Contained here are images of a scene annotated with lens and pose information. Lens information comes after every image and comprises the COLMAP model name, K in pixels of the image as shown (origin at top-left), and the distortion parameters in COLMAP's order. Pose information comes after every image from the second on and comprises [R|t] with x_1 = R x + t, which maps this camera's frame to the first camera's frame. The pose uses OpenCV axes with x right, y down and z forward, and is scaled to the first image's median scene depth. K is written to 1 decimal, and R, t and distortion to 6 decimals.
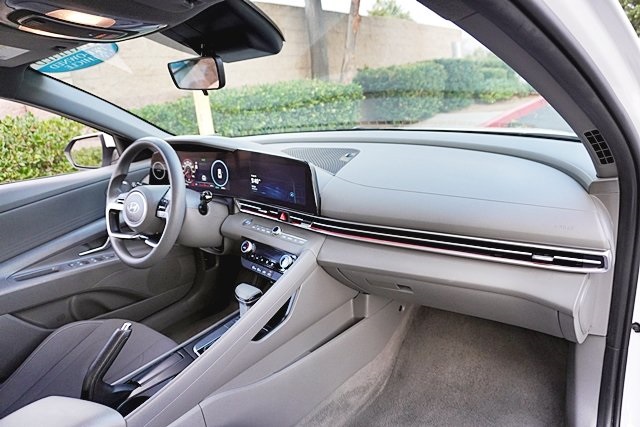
lens RADIAL K [[443.0, 0, 317.9], [0, 443.0, 215.5], [0, 0, 1]] dist [-0.026030, 0.008433]
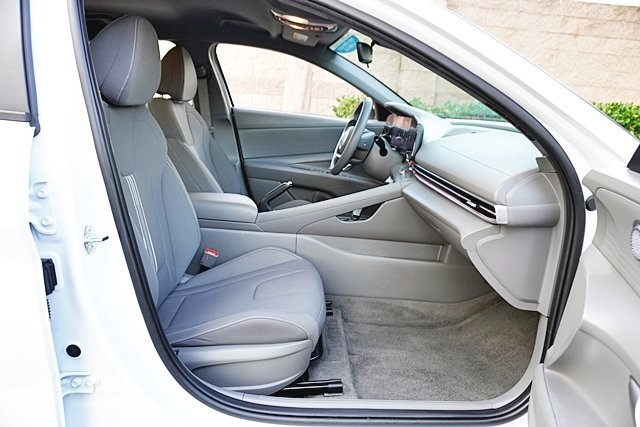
lens RADIAL K [[443.0, 0, 316.5], [0, 443.0, 211.3], [0, 0, 1]] dist [-0.026030, 0.008433]
pose [[0.620401, 0.317849, -0.716989, 0.768261], [-0.345393, 0.931498, 0.114079, 0.083624], [0.704134, 0.176869, 0.687686, -0.132969]]
